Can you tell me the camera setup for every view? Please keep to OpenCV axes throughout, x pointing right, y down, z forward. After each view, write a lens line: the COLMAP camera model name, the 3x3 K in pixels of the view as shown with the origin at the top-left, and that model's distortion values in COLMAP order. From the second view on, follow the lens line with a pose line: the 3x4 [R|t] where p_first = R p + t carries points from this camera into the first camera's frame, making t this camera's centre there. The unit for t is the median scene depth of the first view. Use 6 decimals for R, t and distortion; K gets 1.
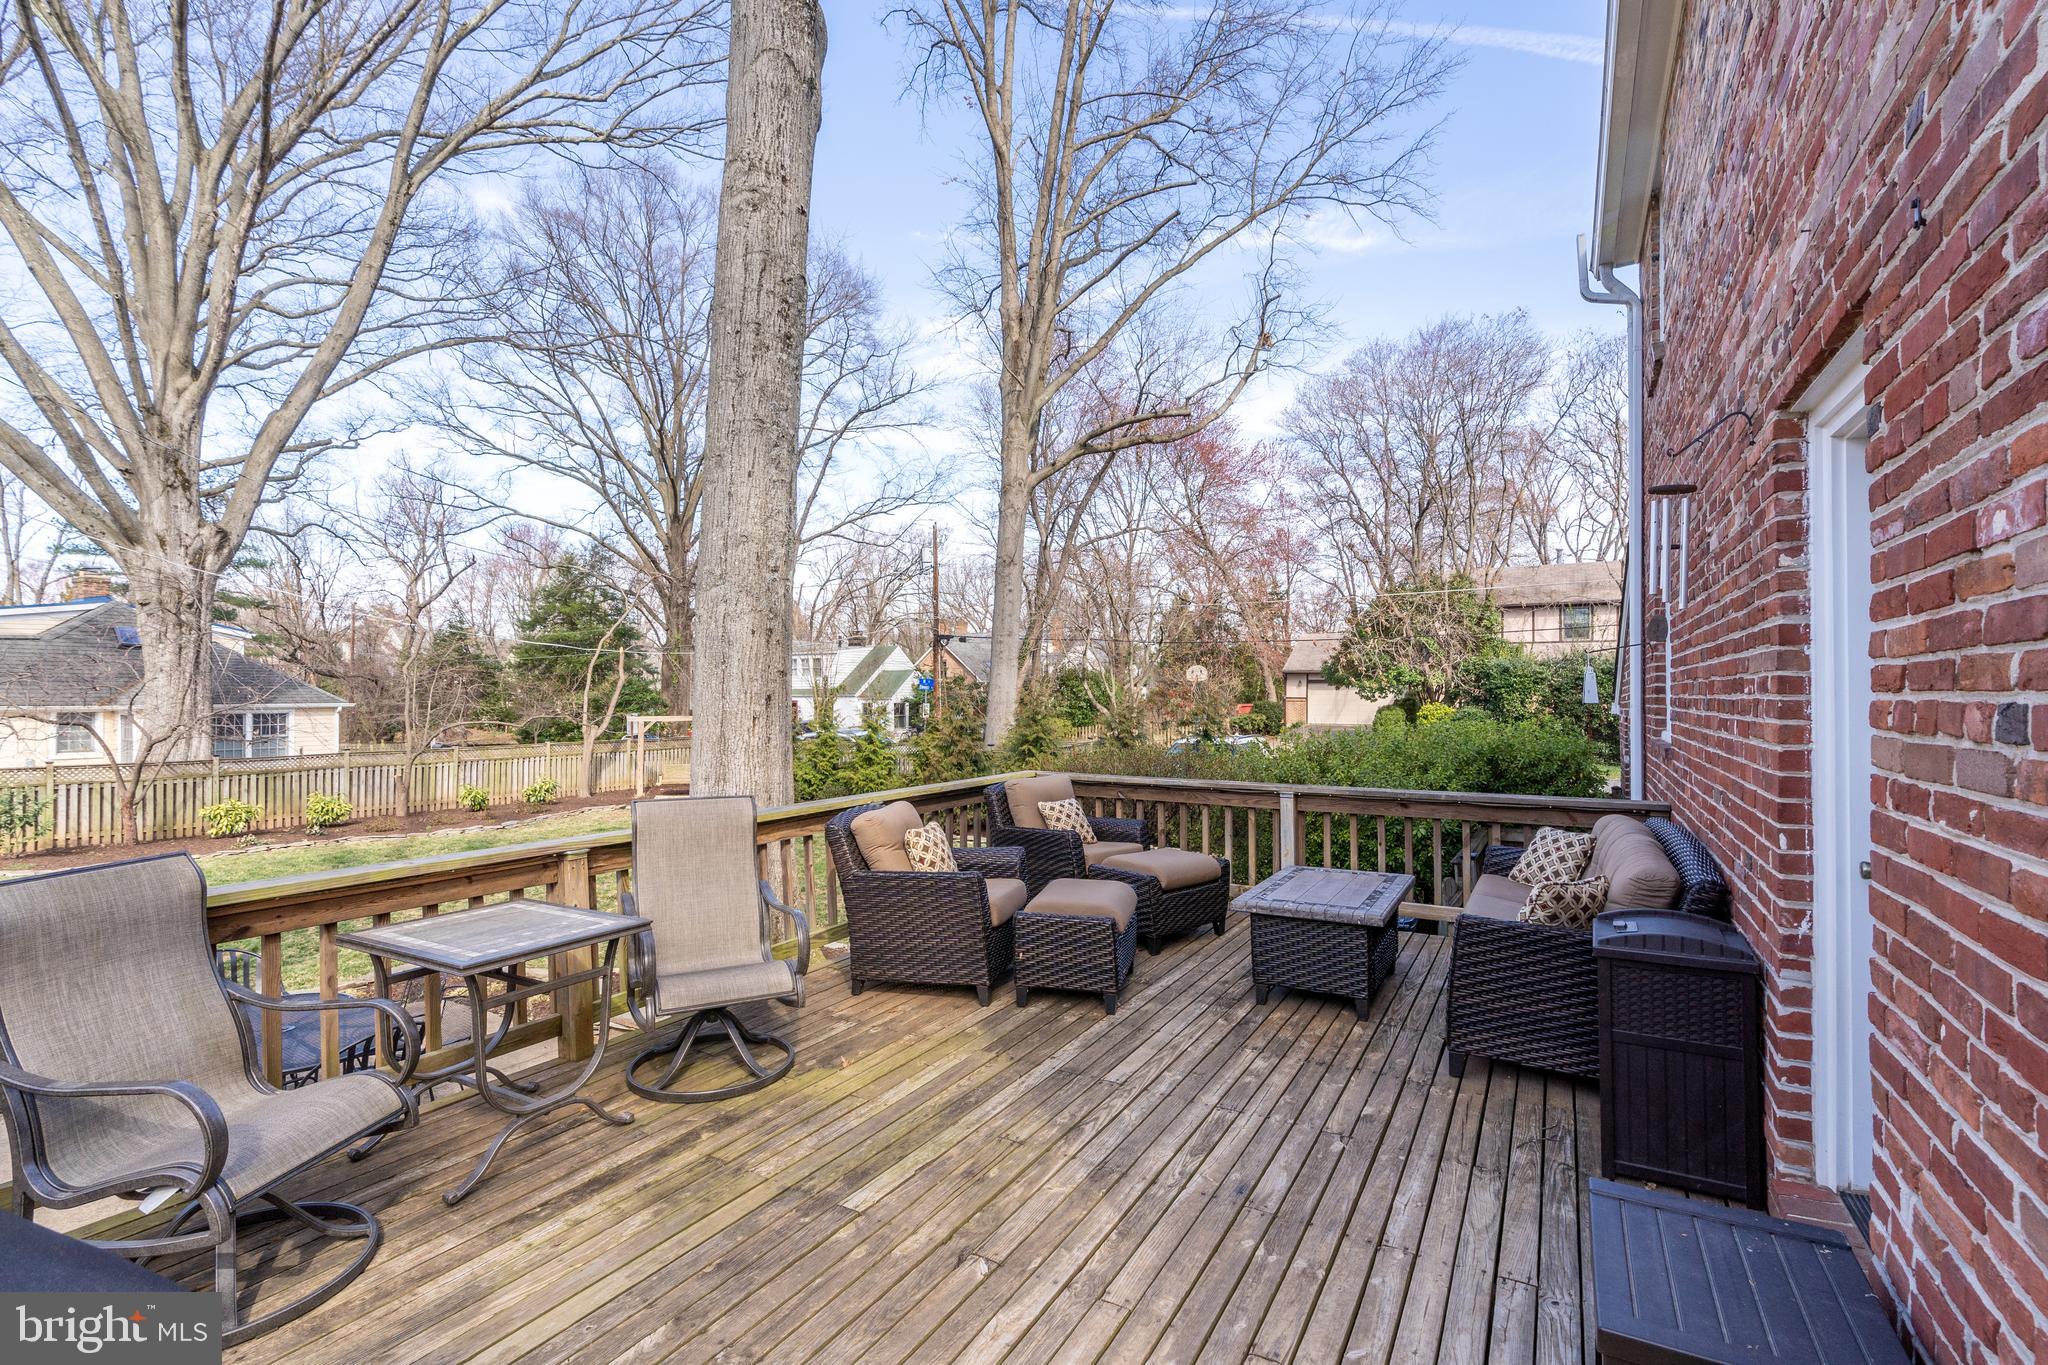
lens RADIAL K [[951.4, 0, 1023.6], [0, 951.4, 686.8], [0, 0, 1]] dist [-0.006078, 0.001552]
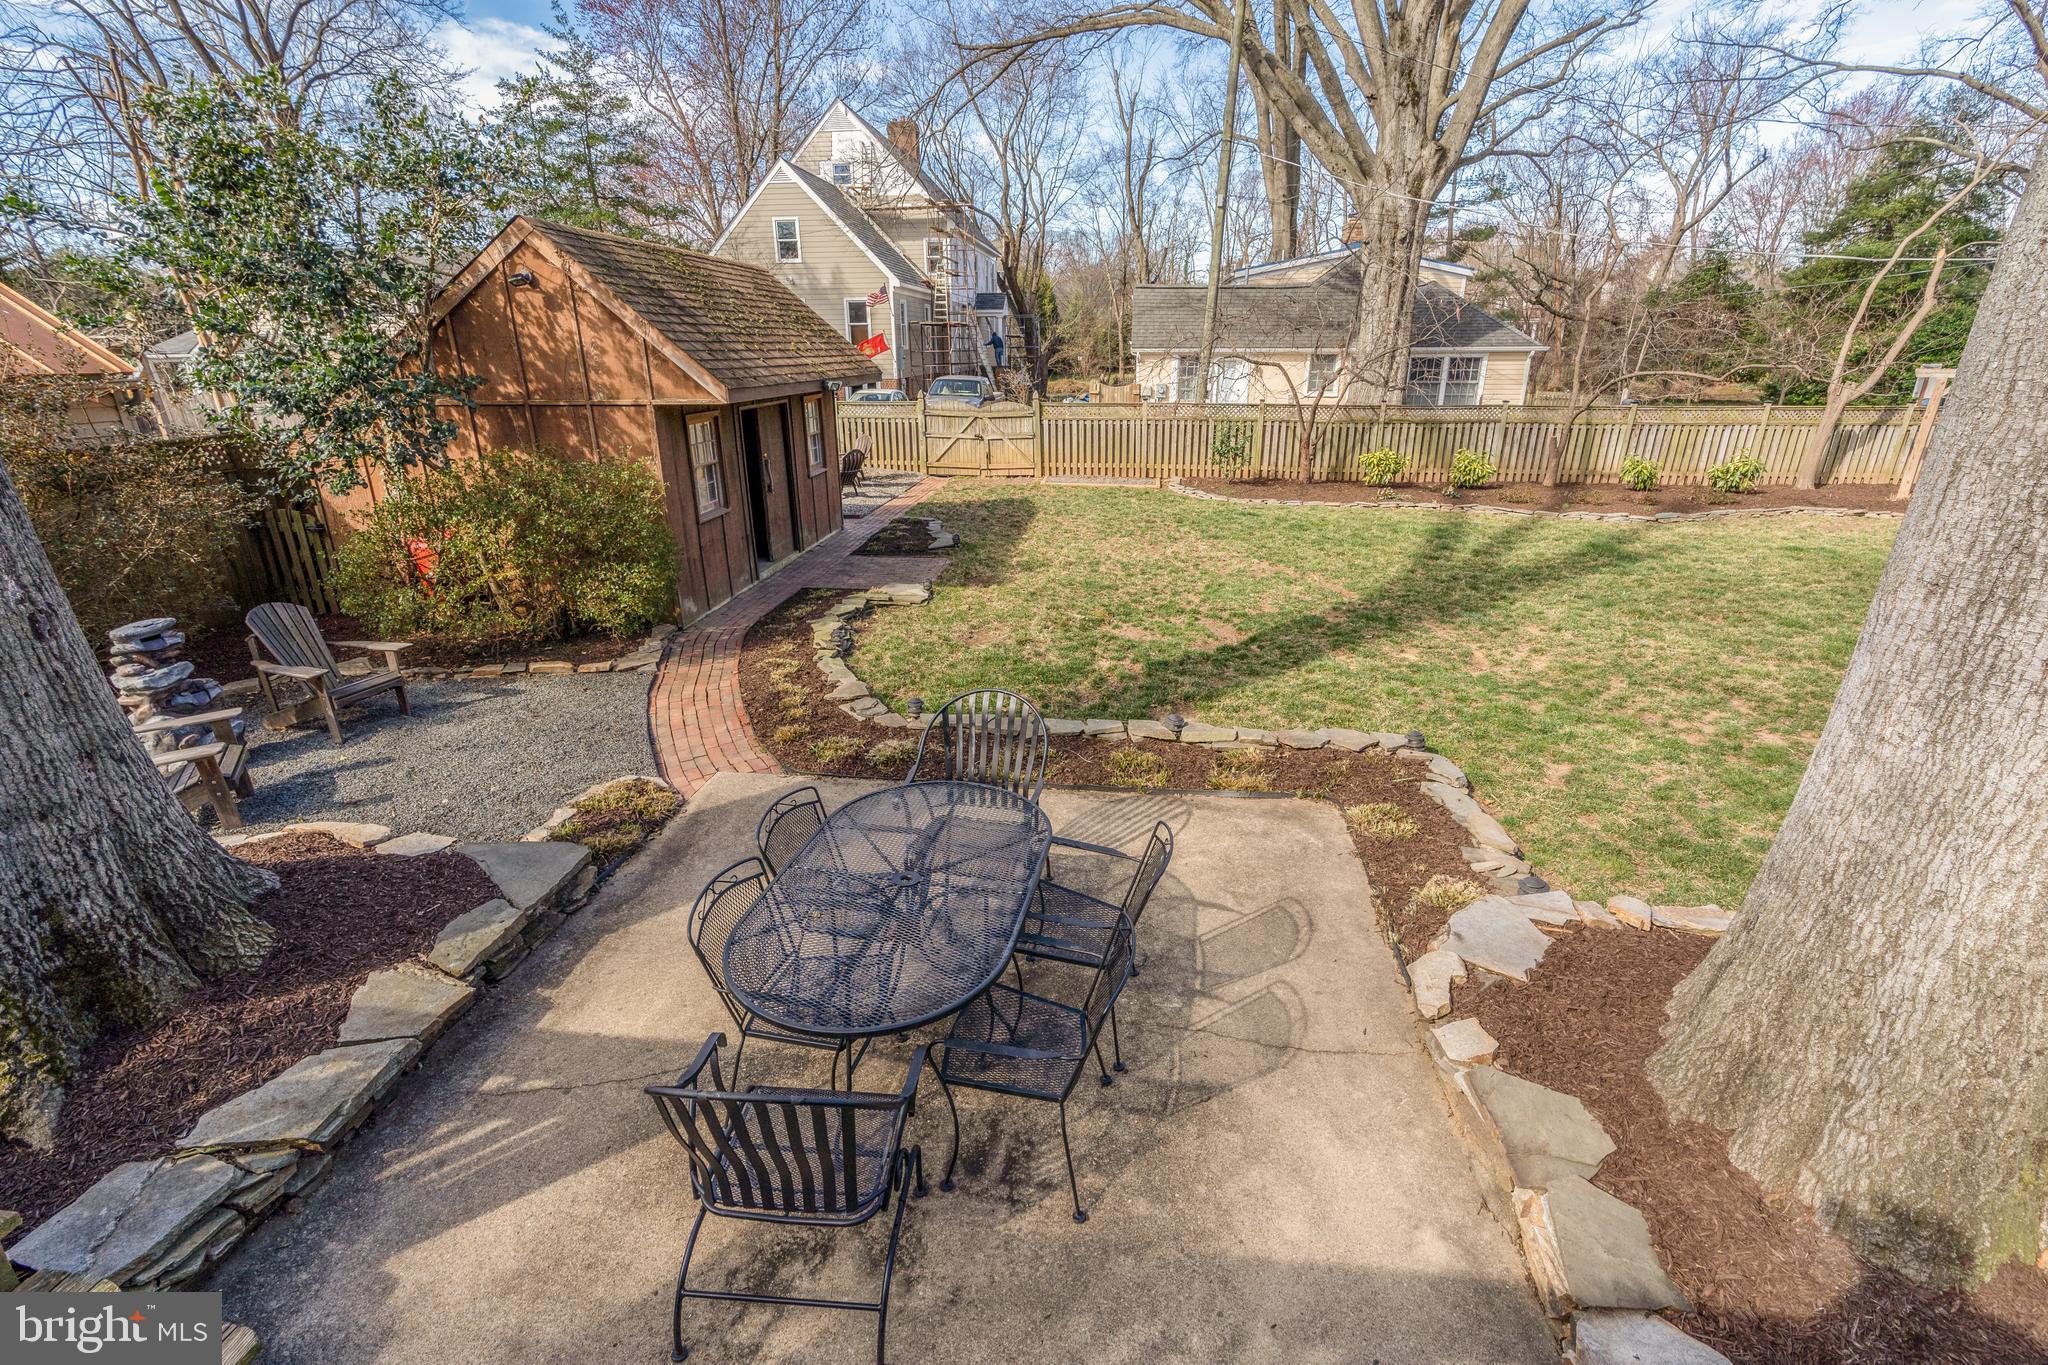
lens RADIAL K [[951.4, 0, 1023.6], [0, 951.4, 686.8], [0, 0, 1]] dist [-0.006078, 0.001552]
pose [[0.406021, 0.308165, -0.860338, -0.053301], [0.010906, 0.939728, 0.341749, 0.008552], [0.913798, -0.148140, 0.378189, 0.203100]]
